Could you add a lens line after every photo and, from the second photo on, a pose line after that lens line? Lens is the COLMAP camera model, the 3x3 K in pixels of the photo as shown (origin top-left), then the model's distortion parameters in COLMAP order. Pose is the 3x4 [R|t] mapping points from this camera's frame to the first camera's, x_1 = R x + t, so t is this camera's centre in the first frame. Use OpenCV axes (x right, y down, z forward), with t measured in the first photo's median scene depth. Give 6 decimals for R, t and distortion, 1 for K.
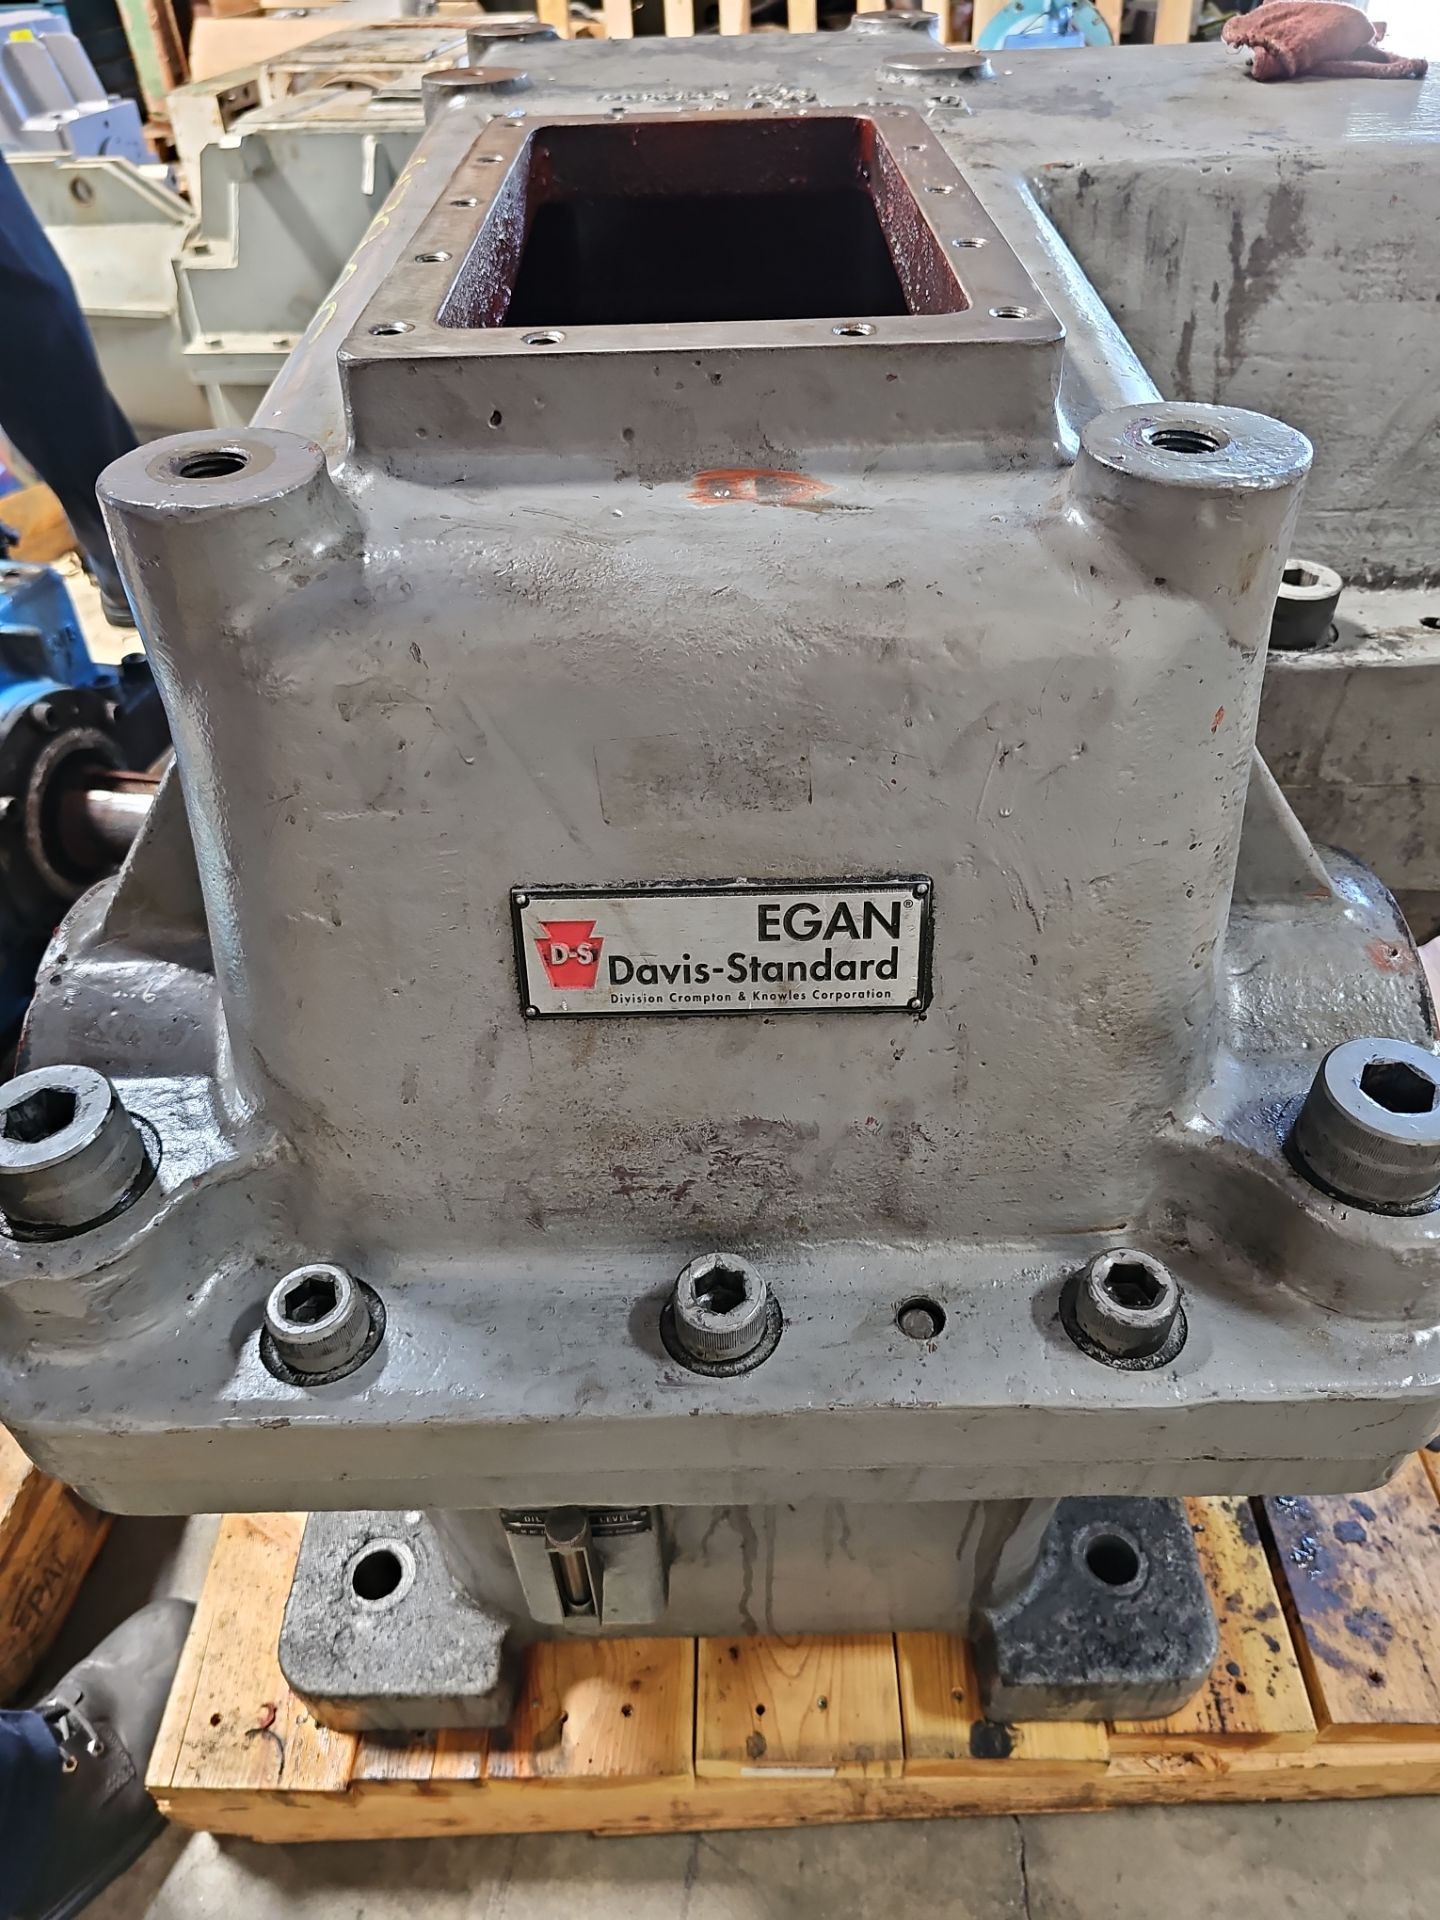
lens RADIAL K [[1303.4, 0, 732.7], [0, 1303.4, 966.1], [0, 0, 1]] dist [0.027534, -0.025646]
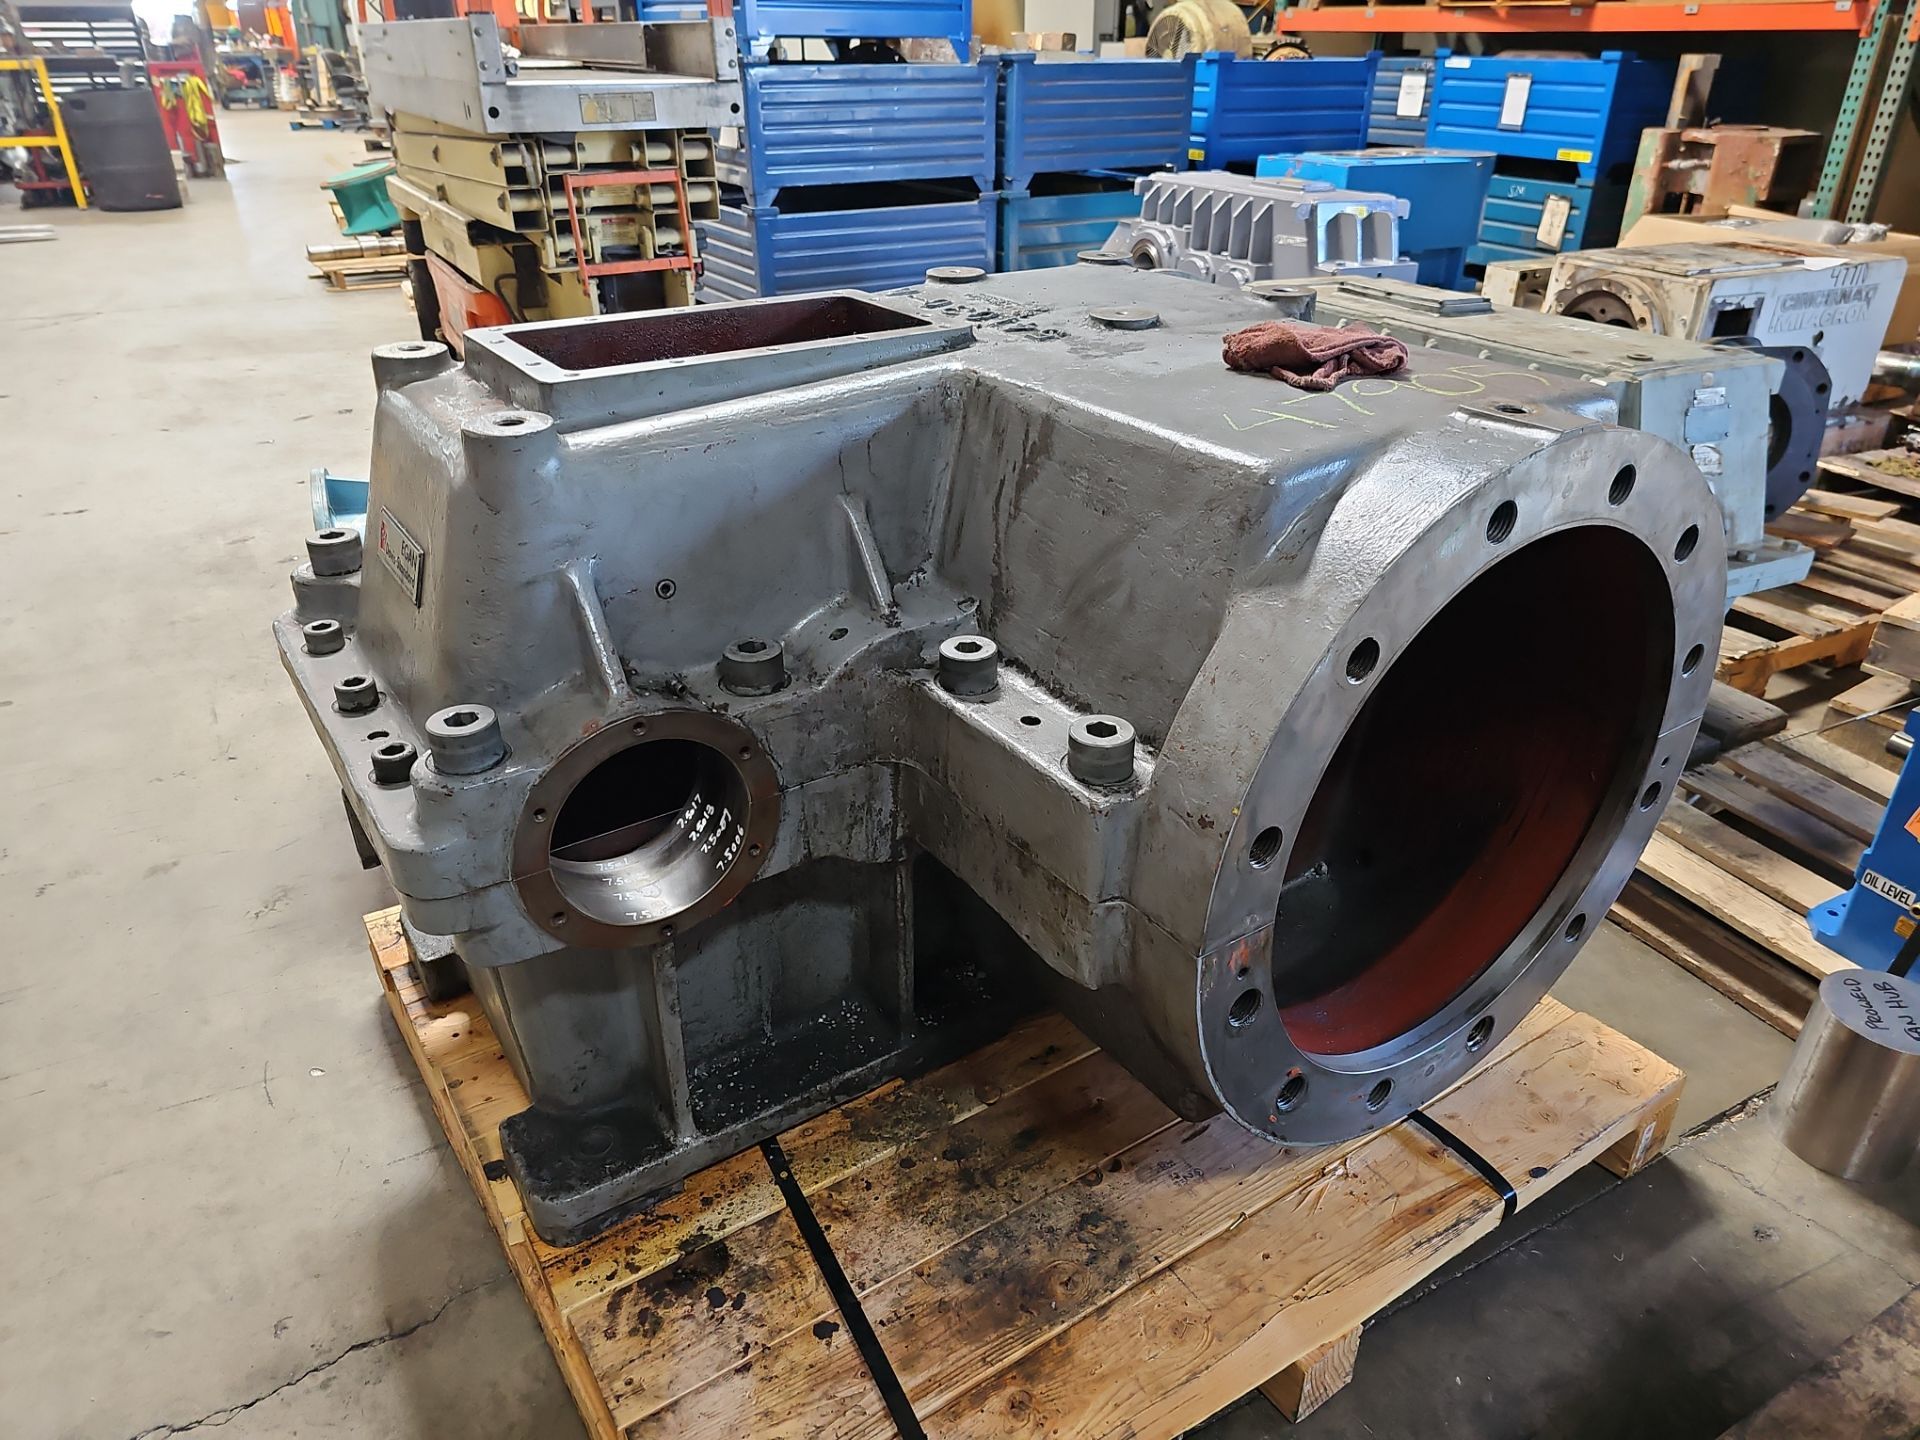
lens RADIAL K [[1303.4, 0, 982.8], [0, 1303.4, 746.9], [0, 0, 1]] dist [0.027534, -0.025646]
pose [[0.545572, 0.417195, -0.726842, 1.516917], [-0.560801, 0.826233, 0.053303, -0.286113], [0.622779, 0.378533, 0.684733, 0.047901]]
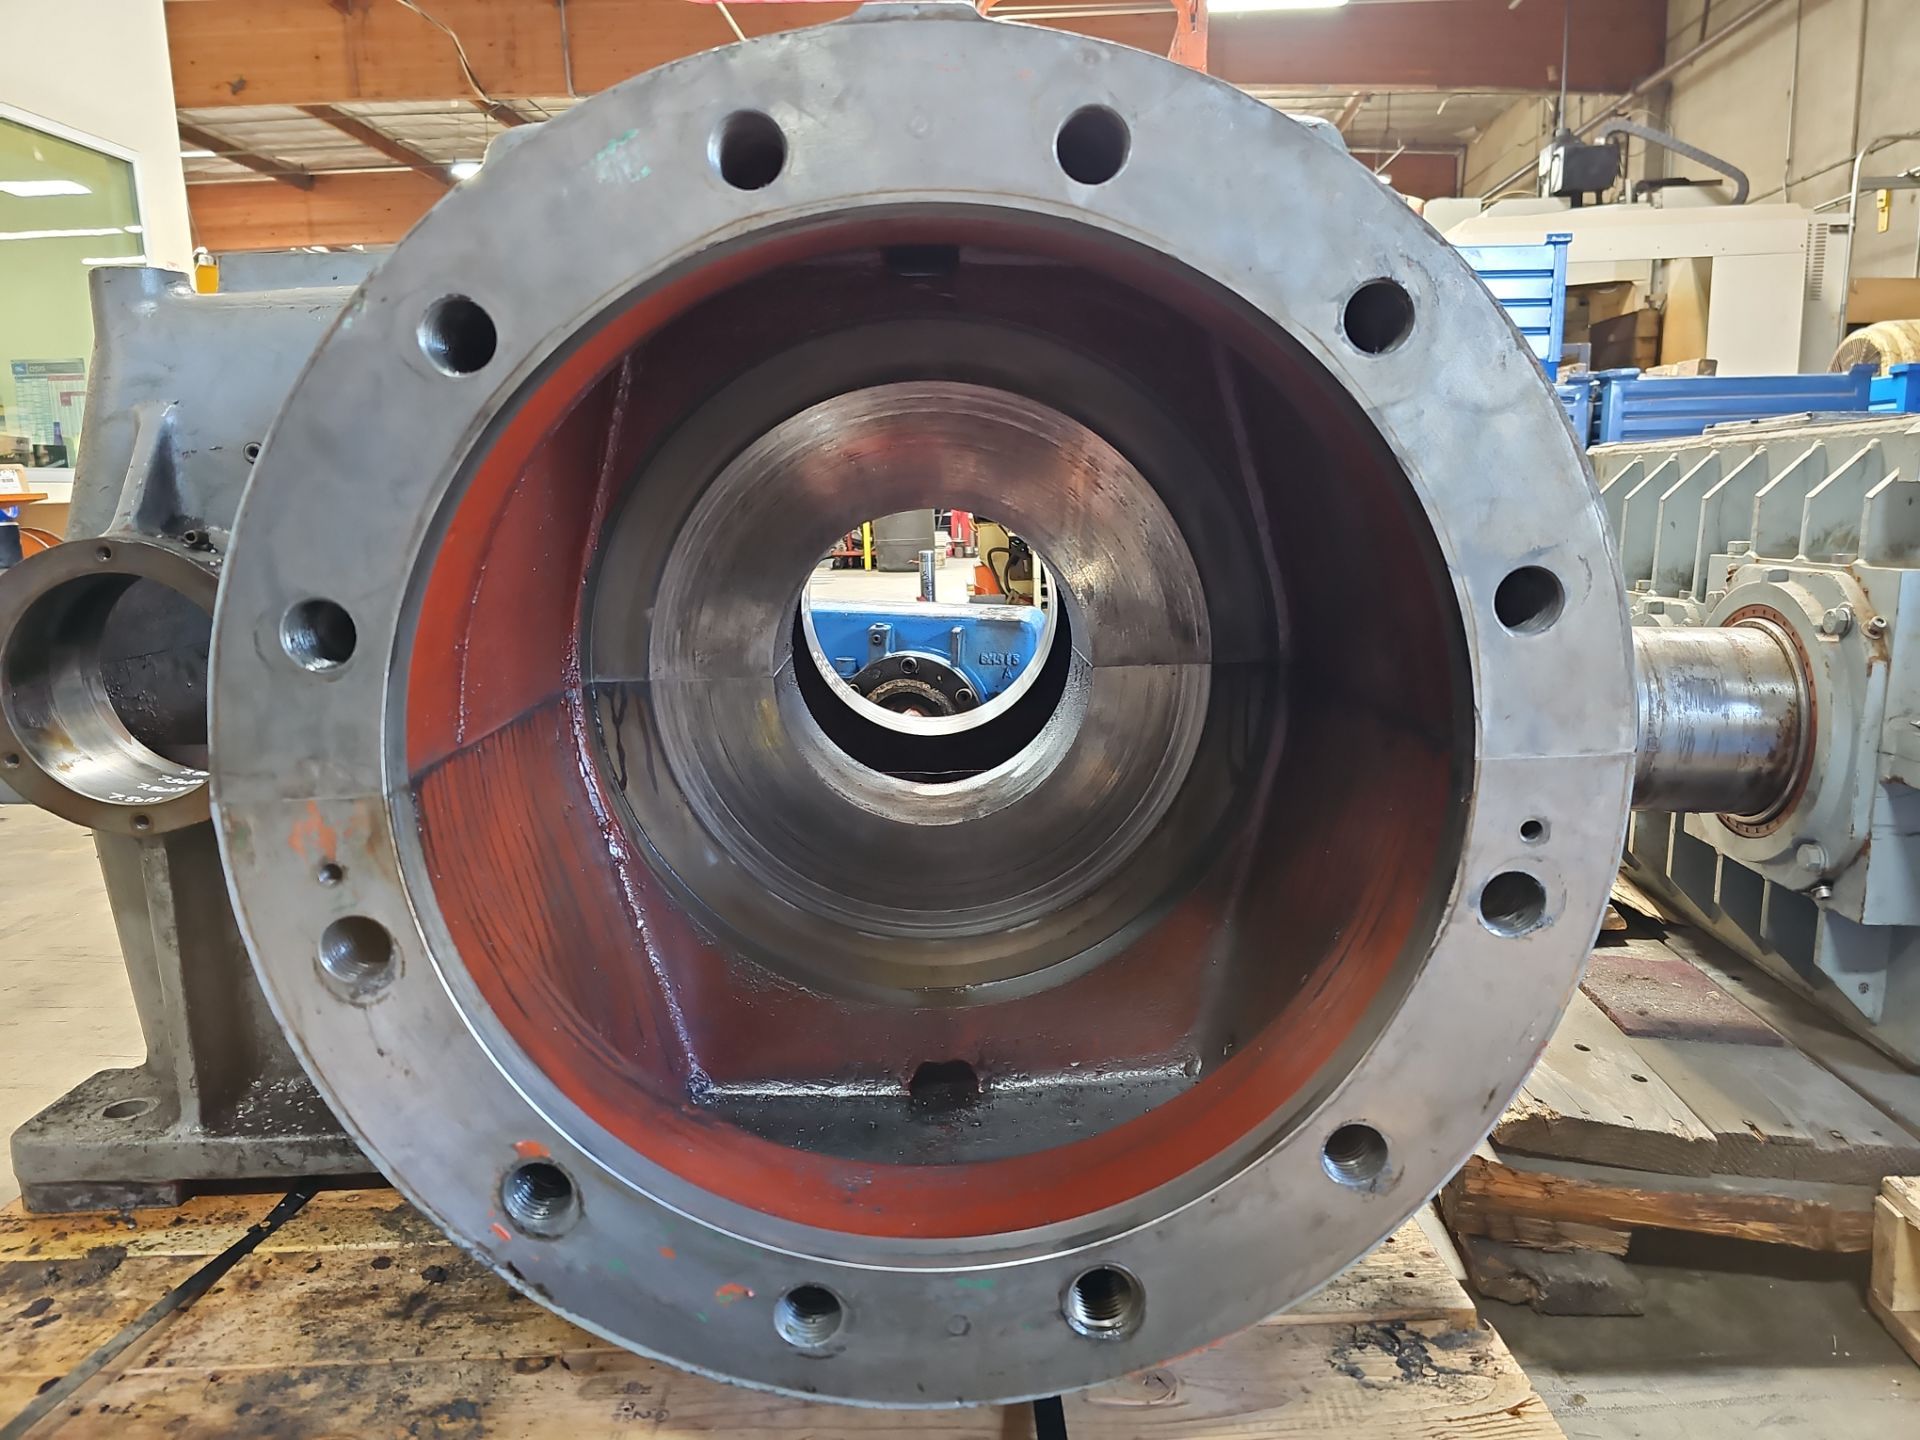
lens RADIAL K [[1303.4, 0, 965.7], [0, 1303.4, 705.3], [0, 0, 1]] dist [0.027534, -0.025646]
pose [[0.004184, 0.173571, -0.984812, 1.579738], [-0.642305, 0.755277, 0.130387, -0.596496], [0.766437, 0.632005, 0.114646, 1.278368]]
